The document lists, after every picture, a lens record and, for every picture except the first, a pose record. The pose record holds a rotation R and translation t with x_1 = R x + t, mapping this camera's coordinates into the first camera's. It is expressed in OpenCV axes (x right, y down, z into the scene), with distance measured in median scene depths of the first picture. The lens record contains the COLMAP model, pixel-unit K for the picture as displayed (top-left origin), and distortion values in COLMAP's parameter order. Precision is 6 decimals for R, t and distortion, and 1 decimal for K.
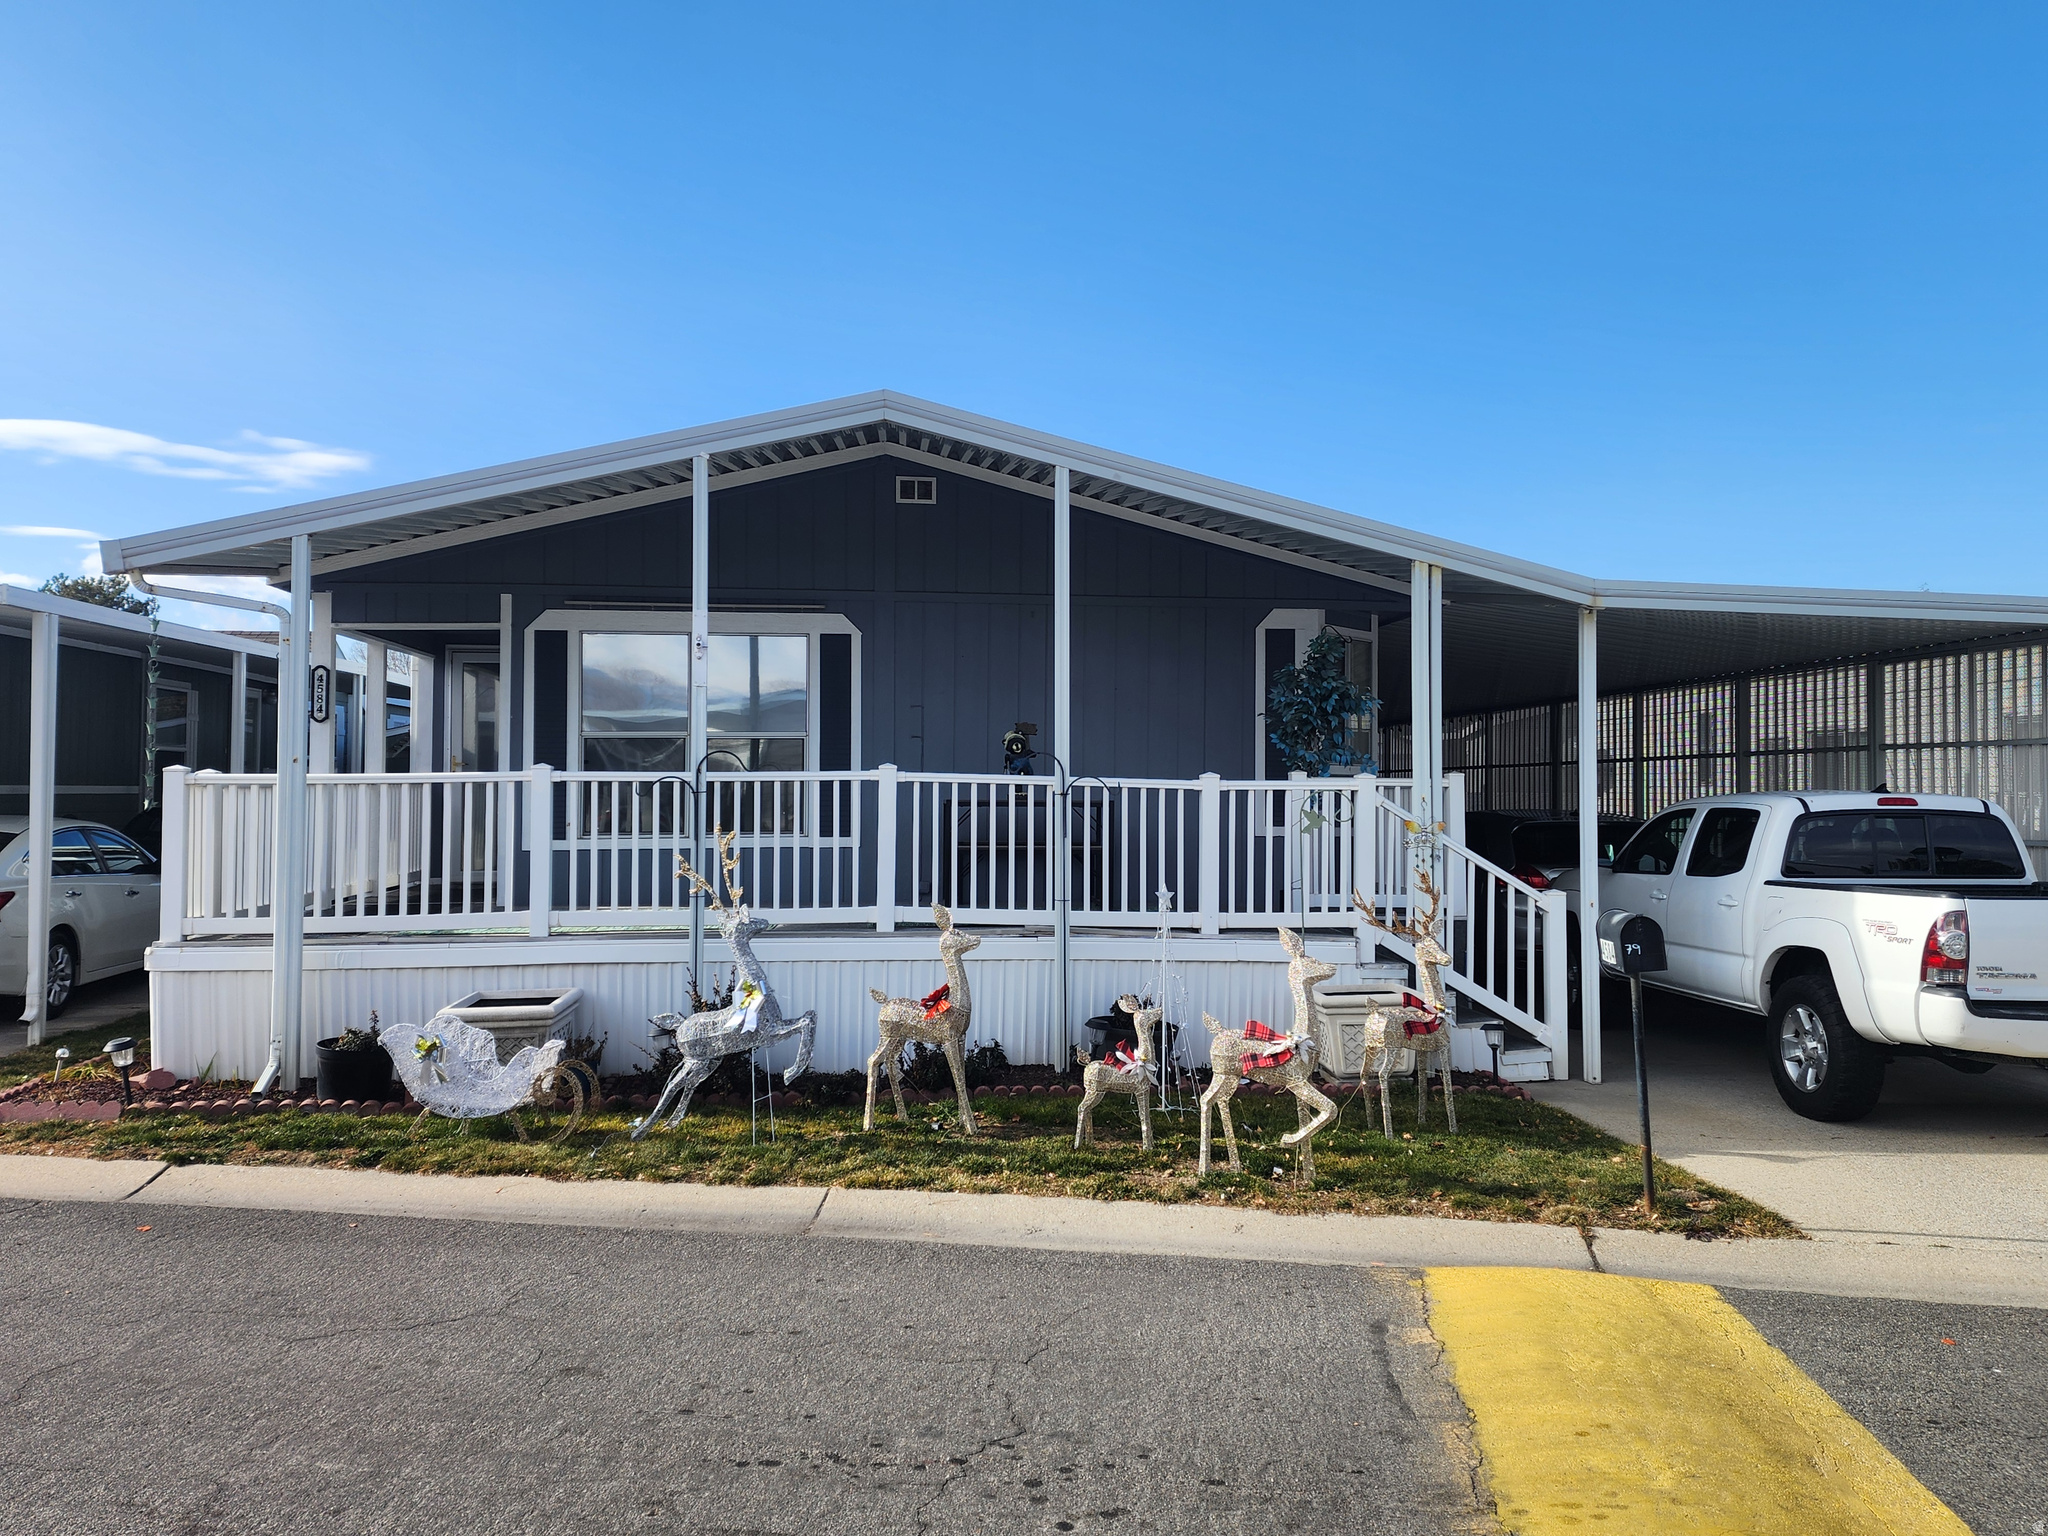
lens RADIAL K [[1458.4, 0, 1024.0], [0, 1458.4, 768.0], [0, 0, 1]] dist [0.005874, -0.000101]
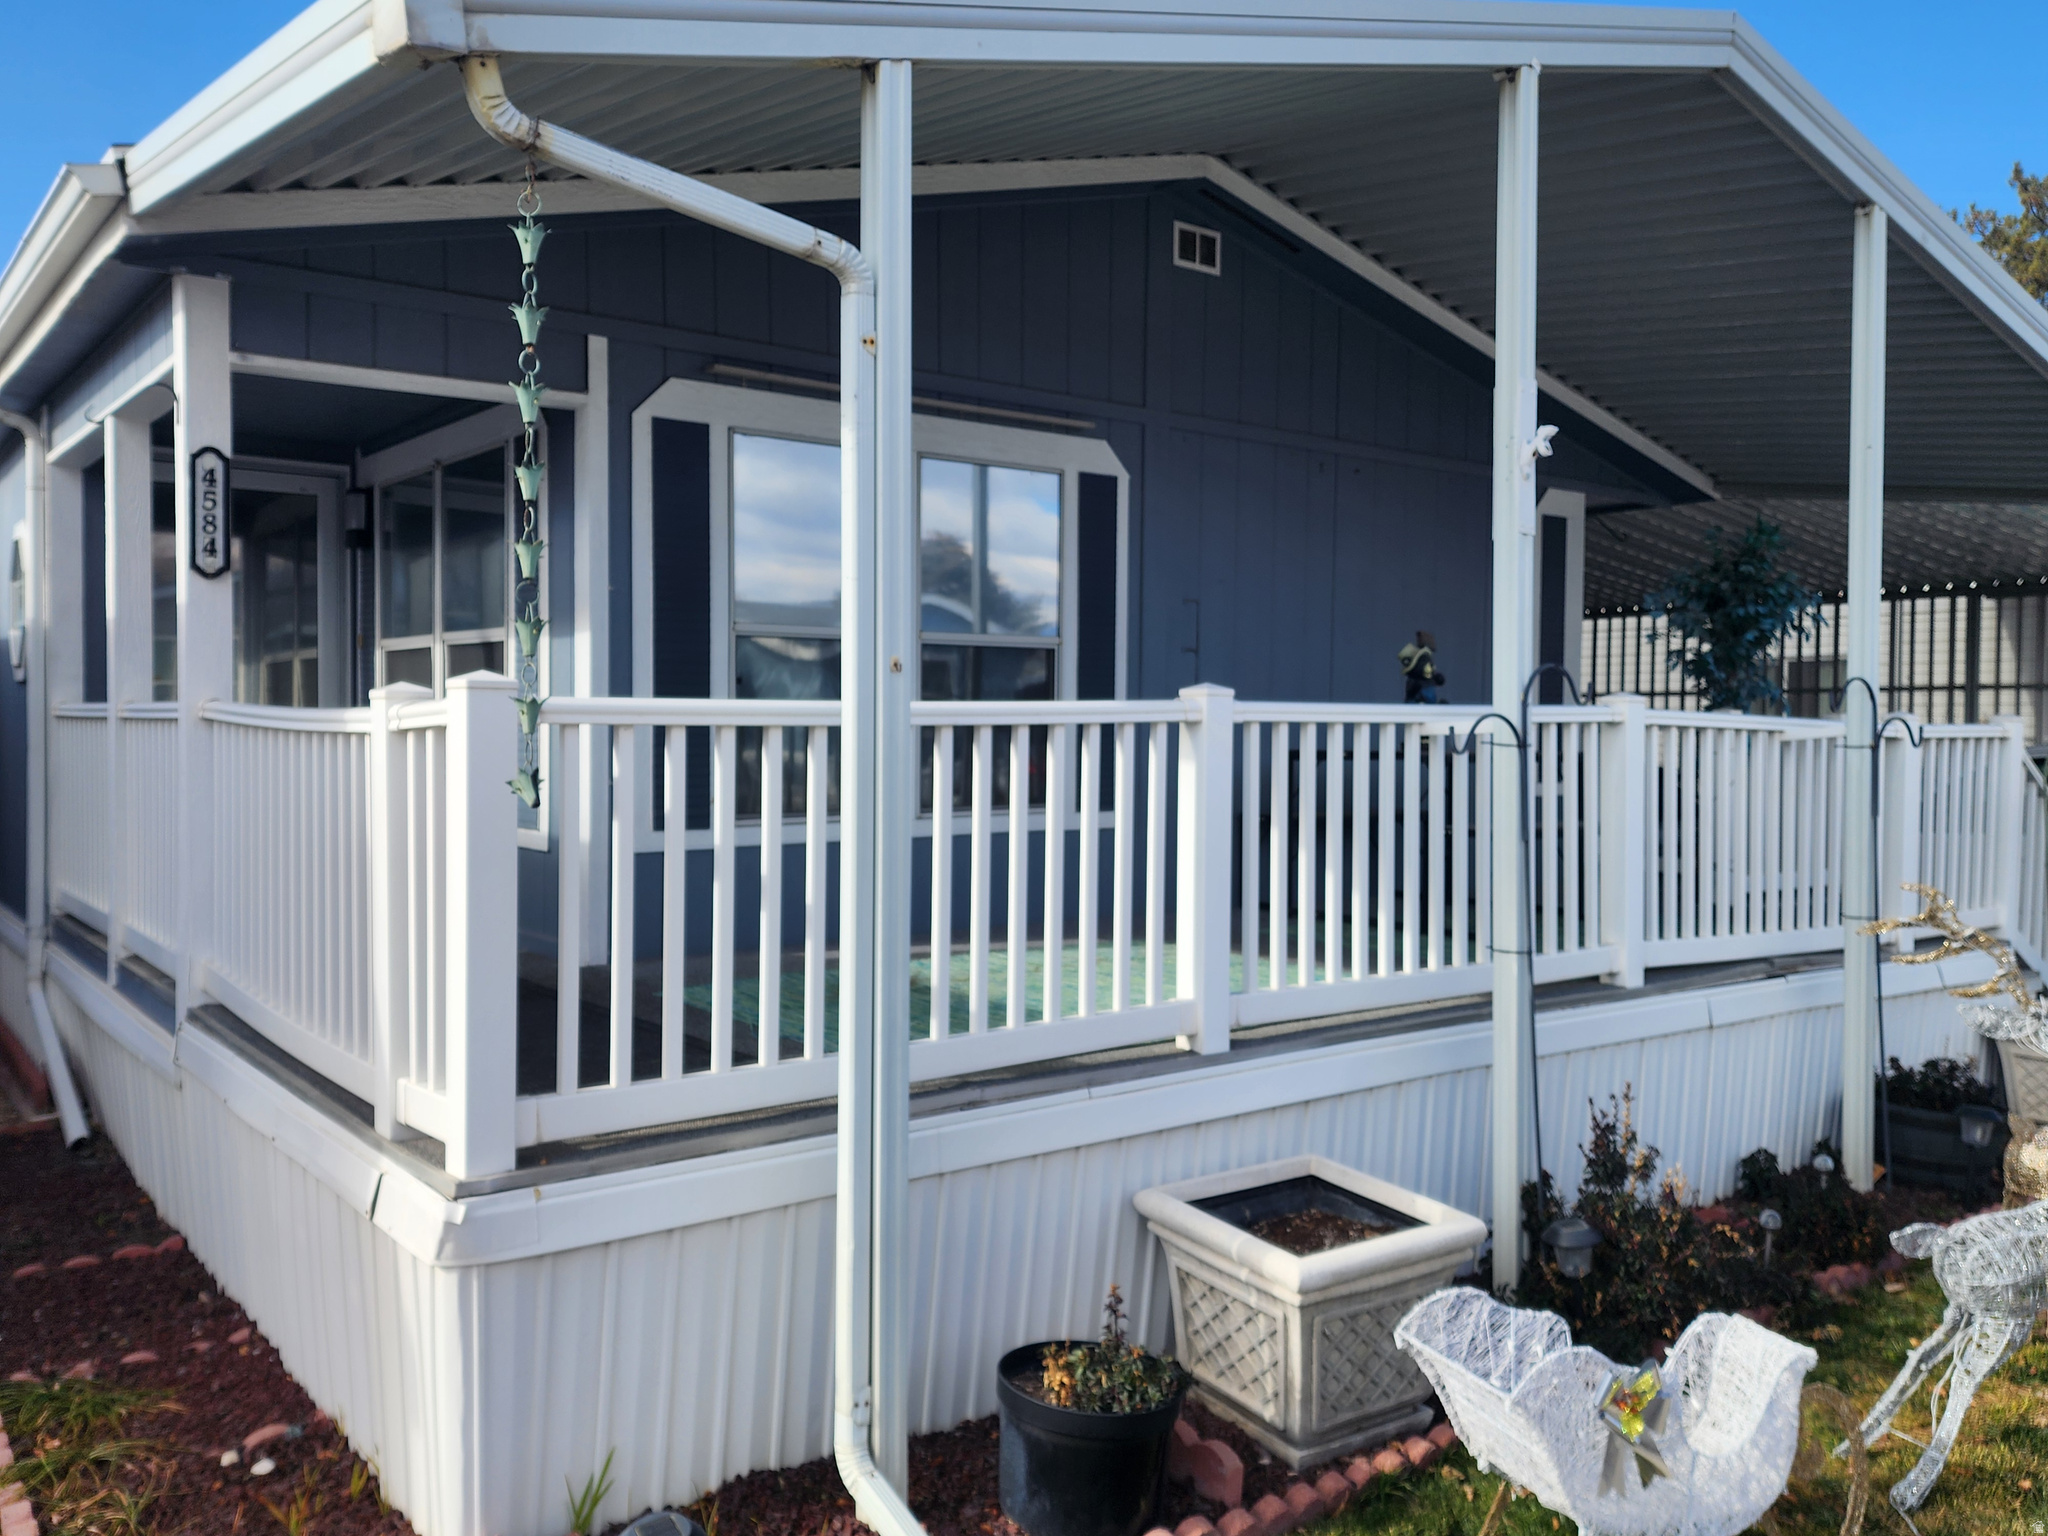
lens RADIAL K [[1602.7, 0, 1024.0], [0, 1602.7, 768.0], [0, 0, 1]] dist [0.081007, -0.001150]
pose [[0.879350, -0.008761, 0.476095, -0.474253], [-0.010498, 0.999231, 0.037778, 0.003889], [-0.476060, -0.038218, 0.878582, 0.433636]]
